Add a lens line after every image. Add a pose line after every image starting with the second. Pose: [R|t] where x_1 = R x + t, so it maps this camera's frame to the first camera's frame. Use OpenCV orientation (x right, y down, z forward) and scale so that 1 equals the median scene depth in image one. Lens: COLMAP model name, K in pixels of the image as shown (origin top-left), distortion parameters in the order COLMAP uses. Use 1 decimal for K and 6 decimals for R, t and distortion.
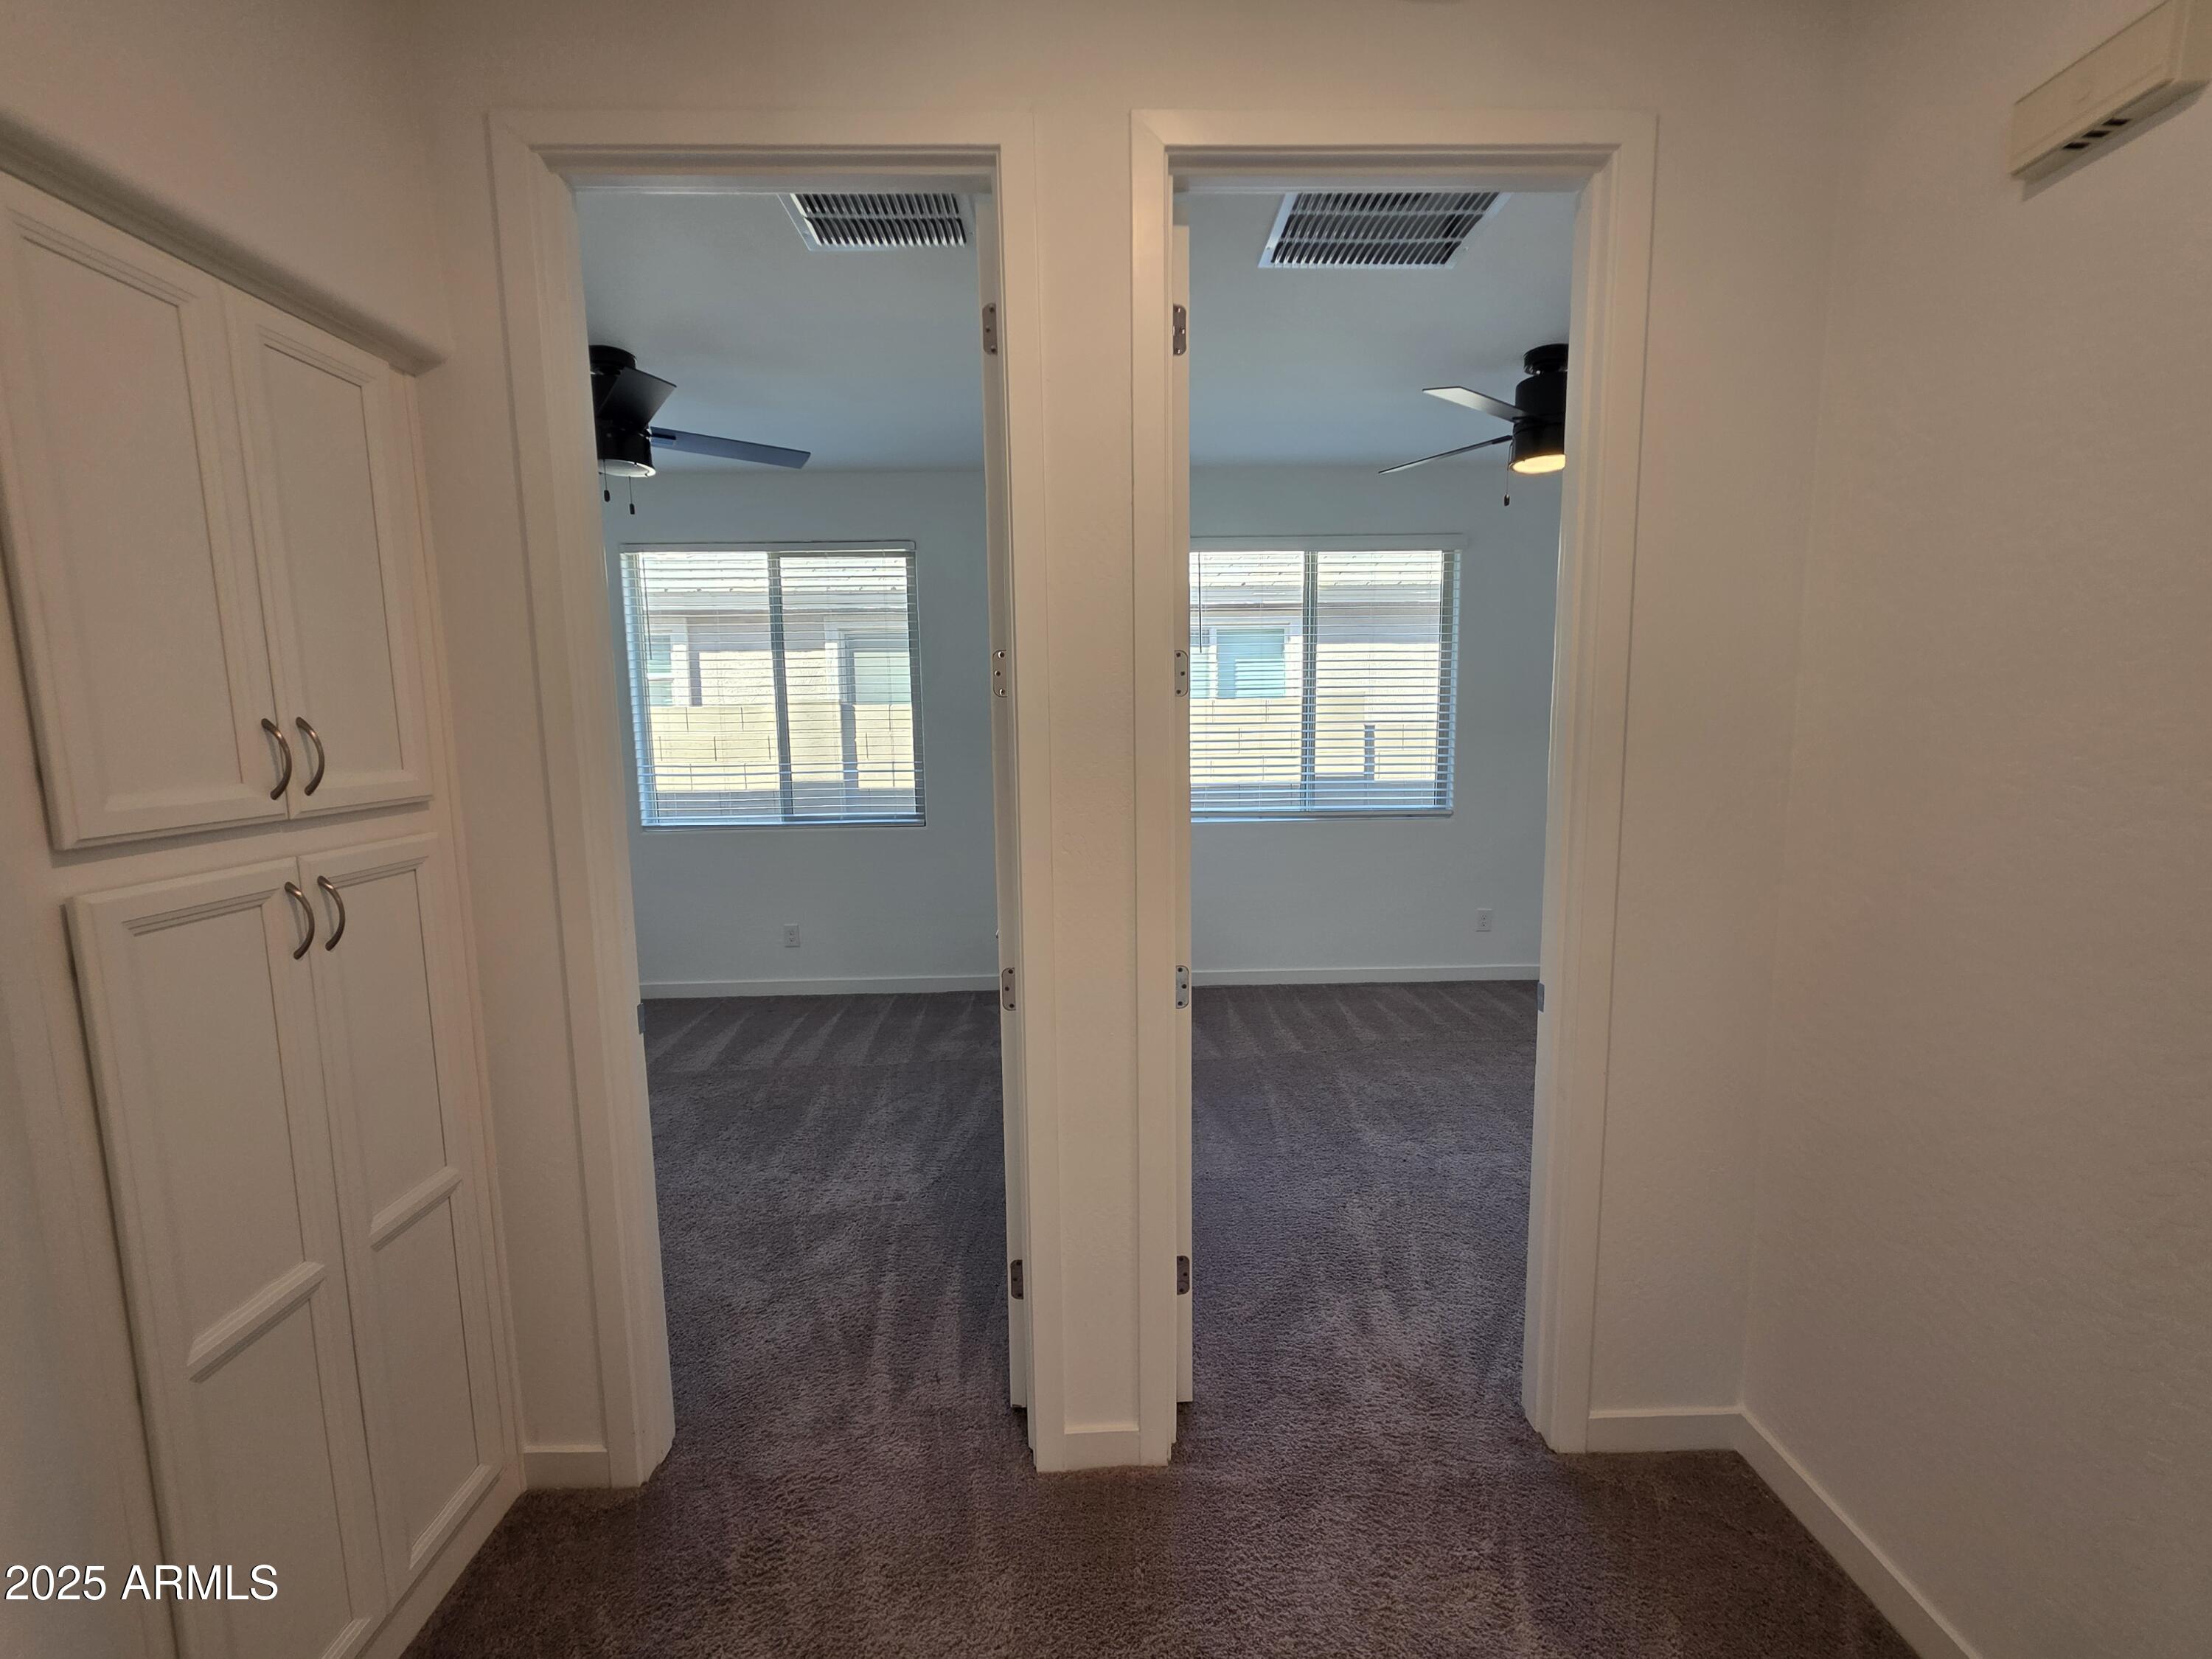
lens RADIAL K [[884.7, 0, 1101.1], [0, 884.7, 813.7], [0, 0, 1]] dist [0.001132, 0.000208]
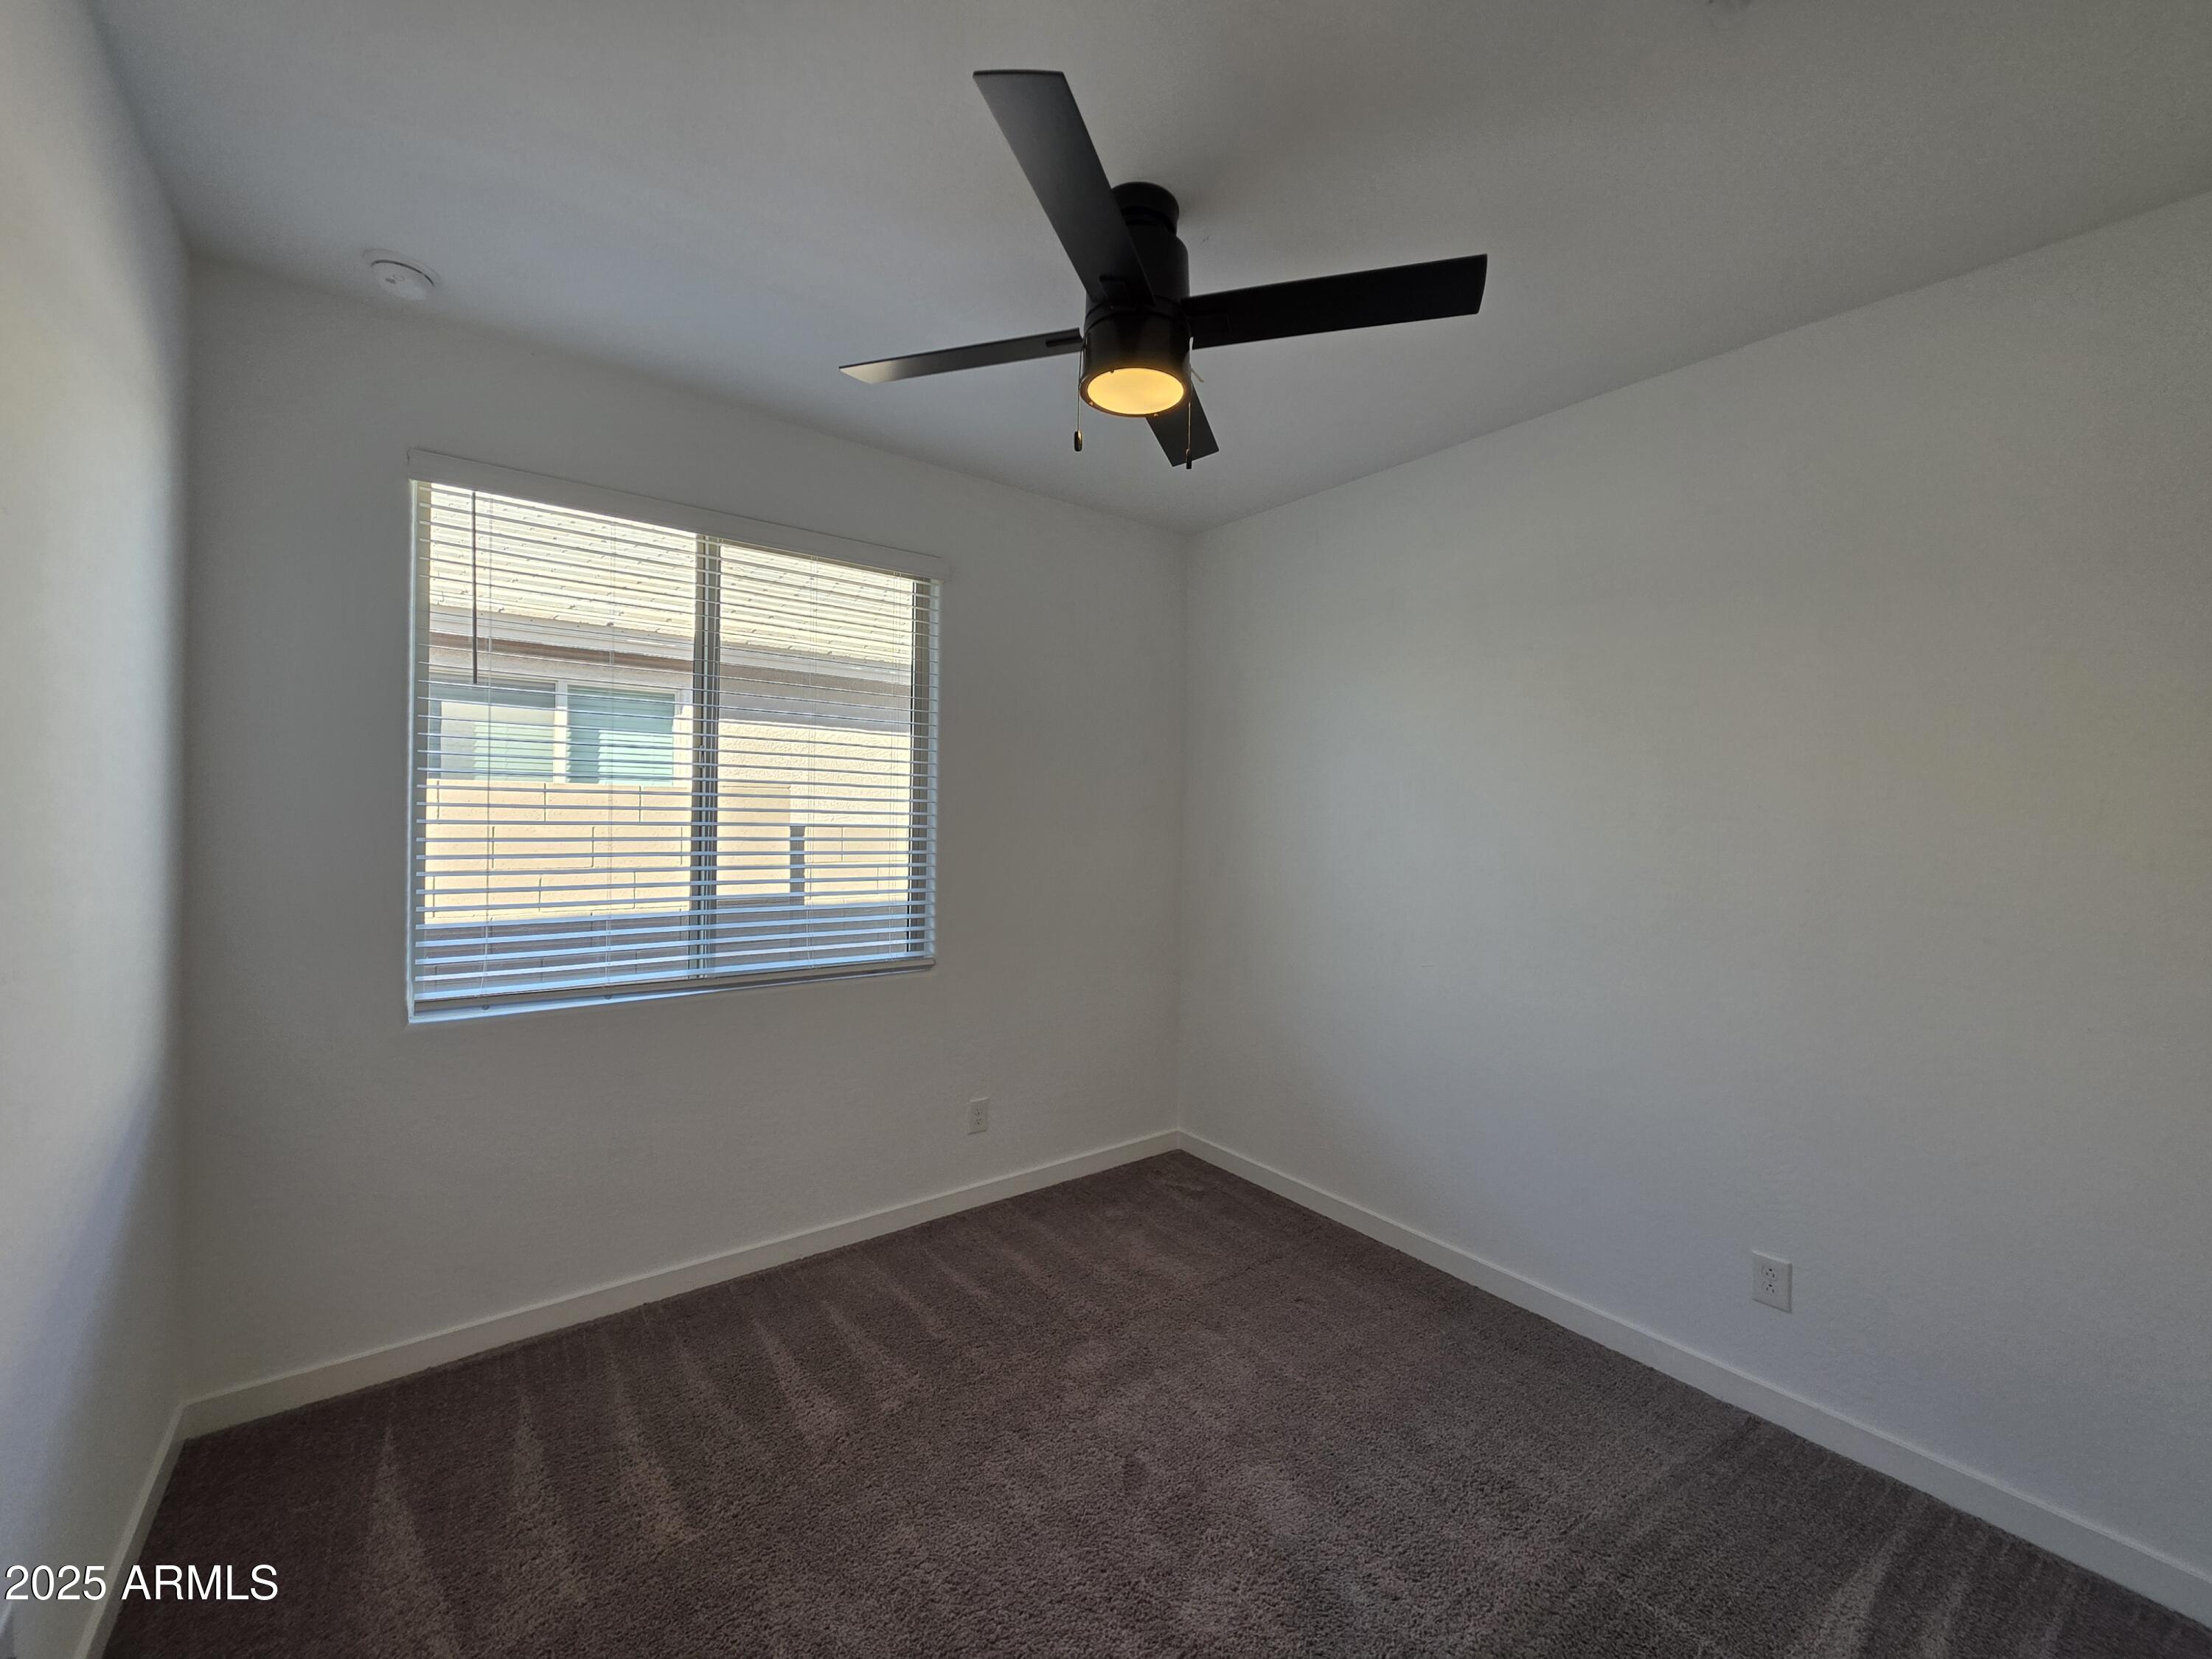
lens RADIAL K [[884.7, 0, 1125.9], [0, 884.7, 814.8], [0, 0, 1]] dist [0.001132, 0.000208]
pose [[0.783059, 0.025868, 0.621409, 0.089789], [0.038969, 0.995131, -0.090531, -0.046011], [-0.620725, 0.095107, 0.778238, 0.373676]]
